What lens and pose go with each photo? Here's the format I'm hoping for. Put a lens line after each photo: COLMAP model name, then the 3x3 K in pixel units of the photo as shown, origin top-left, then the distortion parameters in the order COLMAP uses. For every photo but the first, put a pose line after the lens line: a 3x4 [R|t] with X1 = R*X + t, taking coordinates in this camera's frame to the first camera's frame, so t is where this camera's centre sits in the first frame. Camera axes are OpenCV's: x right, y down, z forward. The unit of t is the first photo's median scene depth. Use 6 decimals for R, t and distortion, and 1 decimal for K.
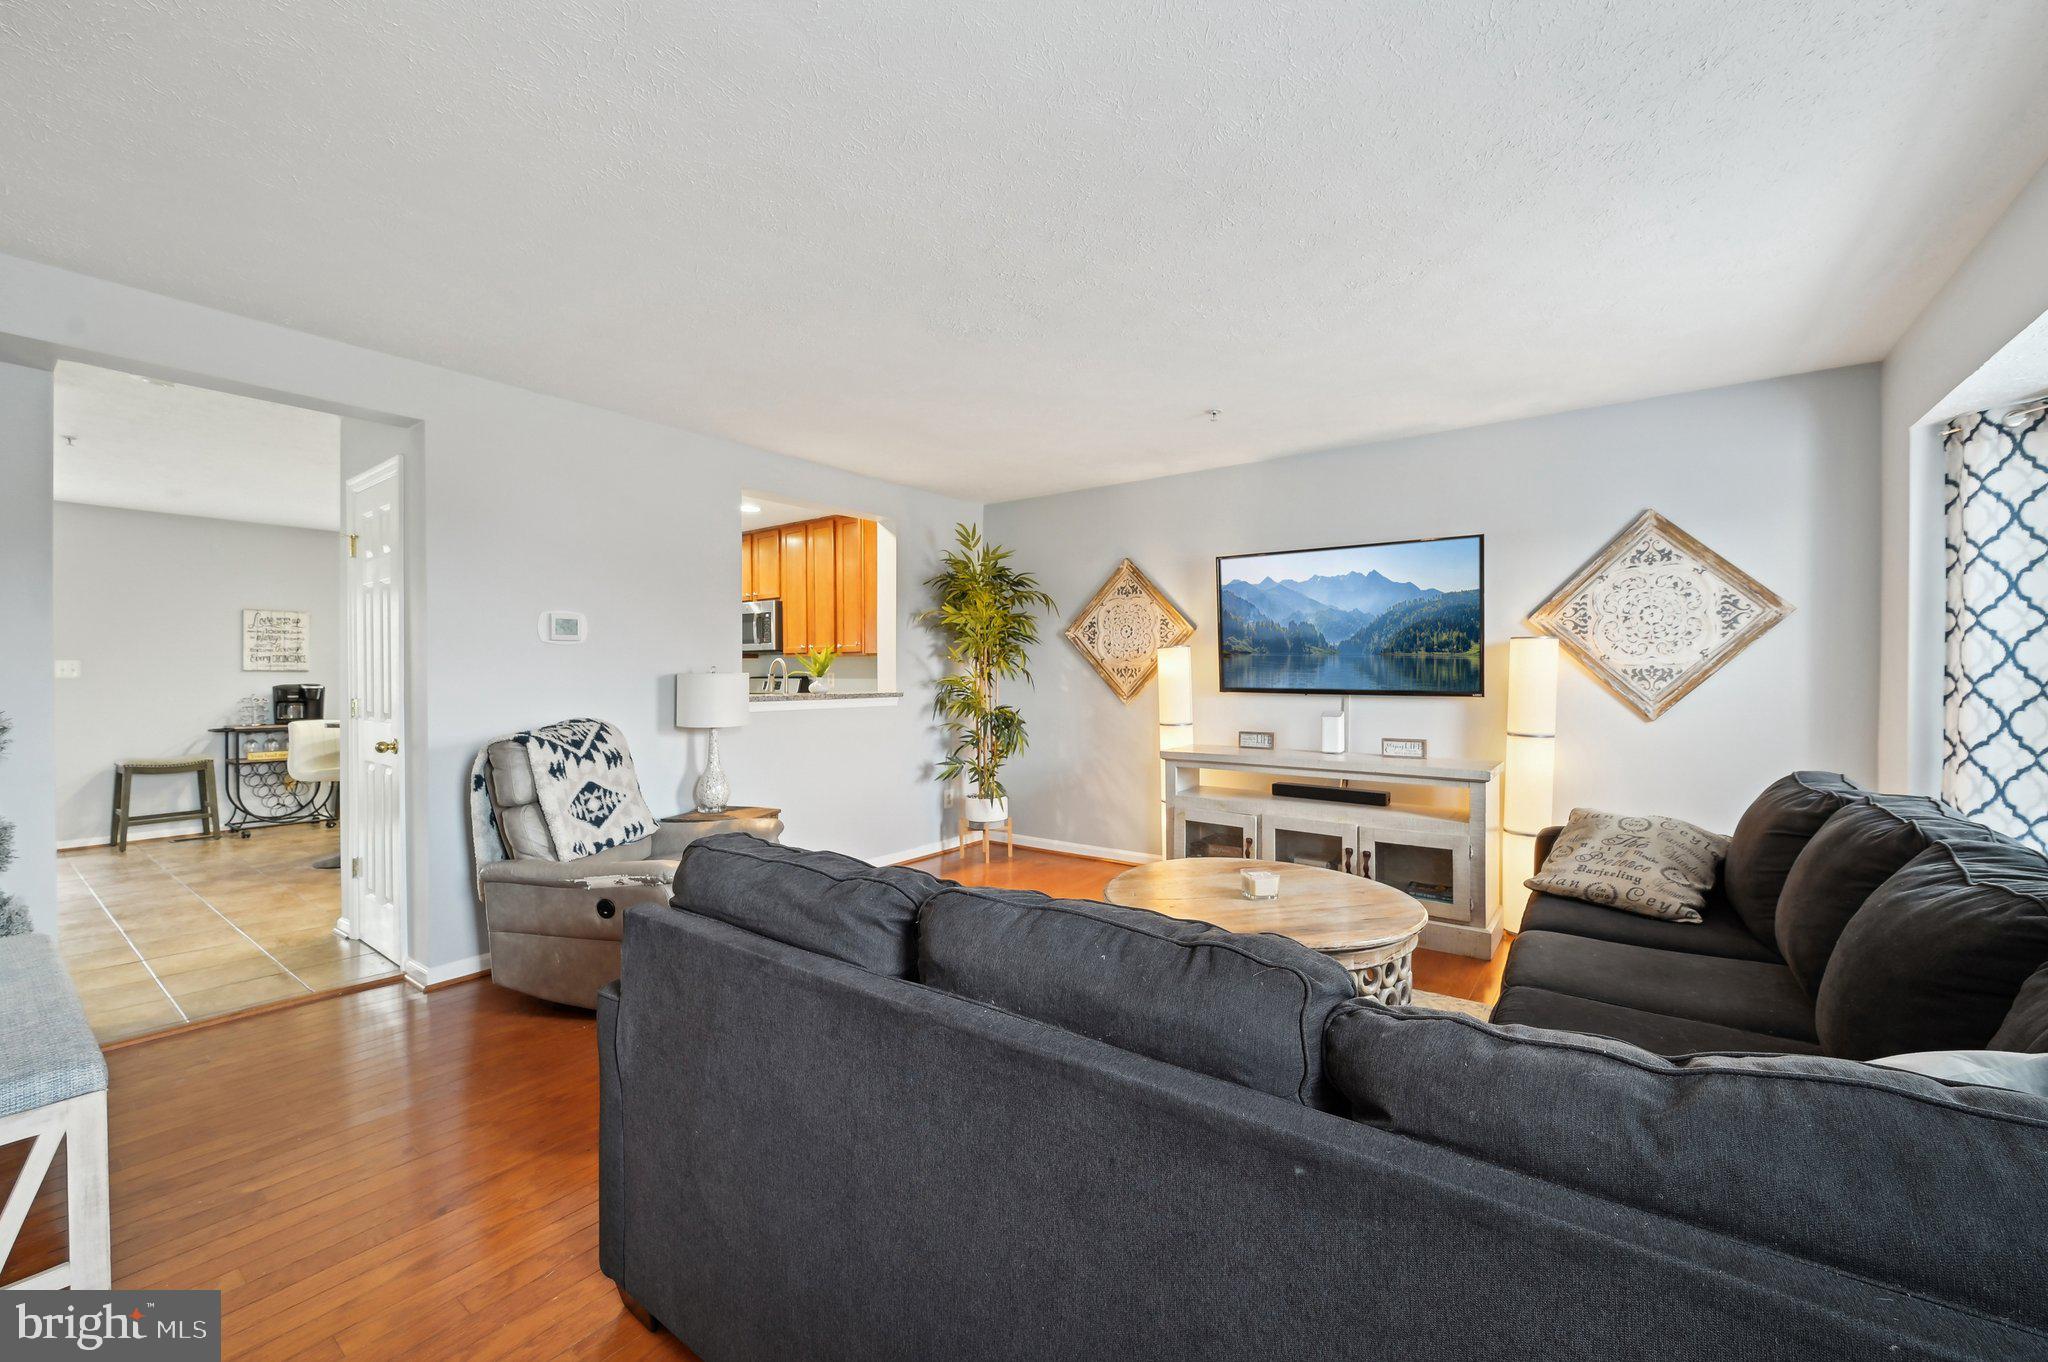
lens RADIAL K [[808.1, 0, 1051.8], [0, 808.1, 688.1], [0, 0, 1]] dist [-0.001436, -0.001214]
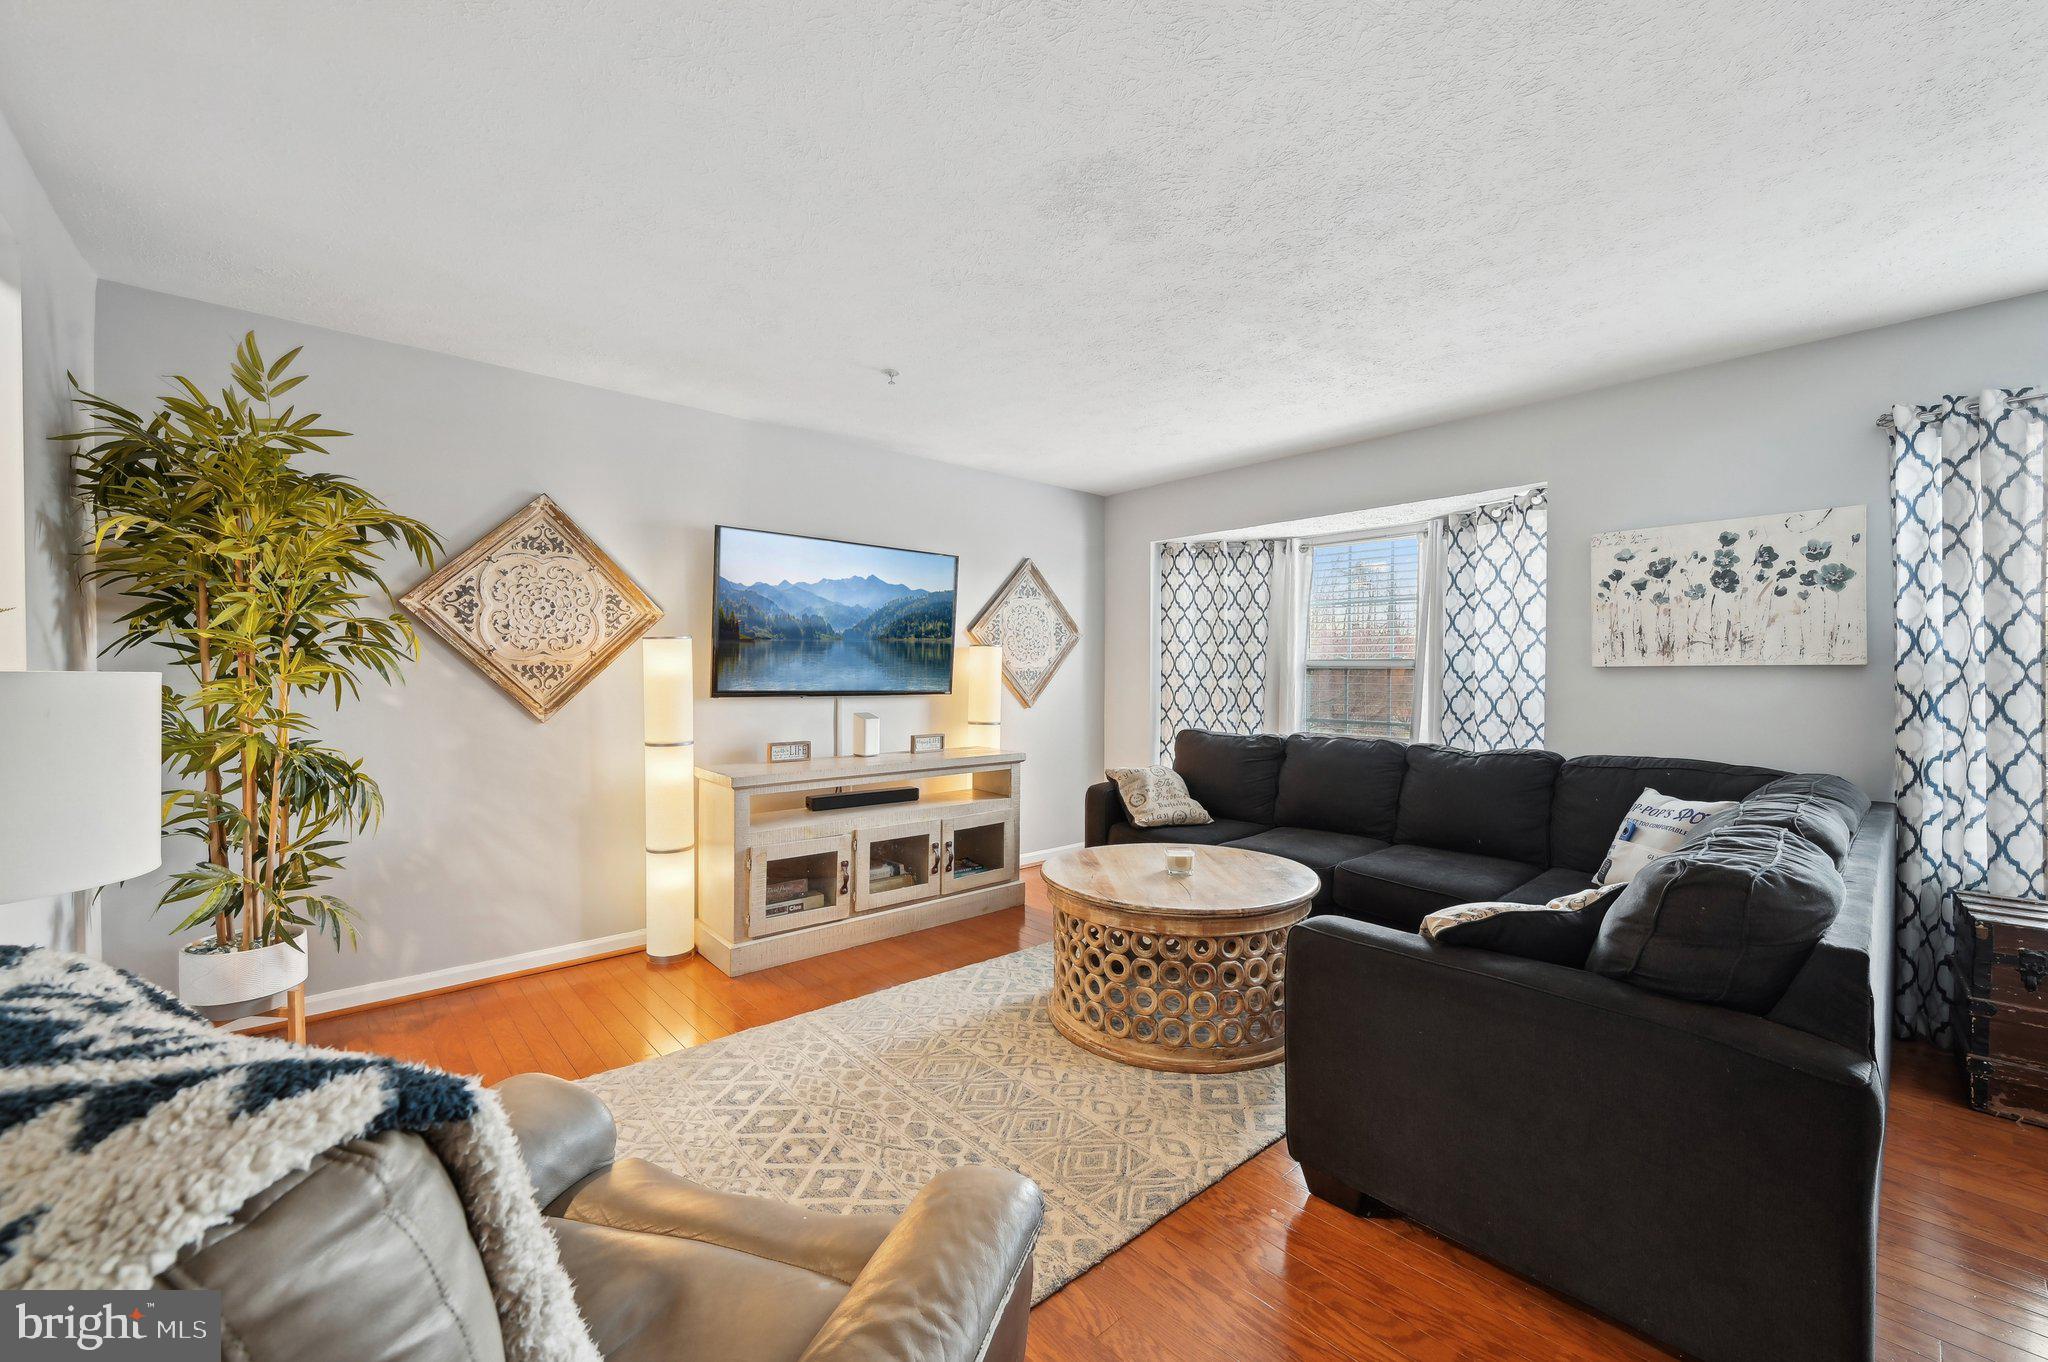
lens RADIAL K [[808.1, 0, 1051.8], [0, 808.1, 688.1], [0, 0, 1]] dist [-0.001436, -0.001214]
pose [[0.201979, -0.022298, 0.979136, -0.488230], [0.010214, 0.999734, 0.020660, -0.016858], [-0.979337, 0.005828, 0.202153, 0.511032]]
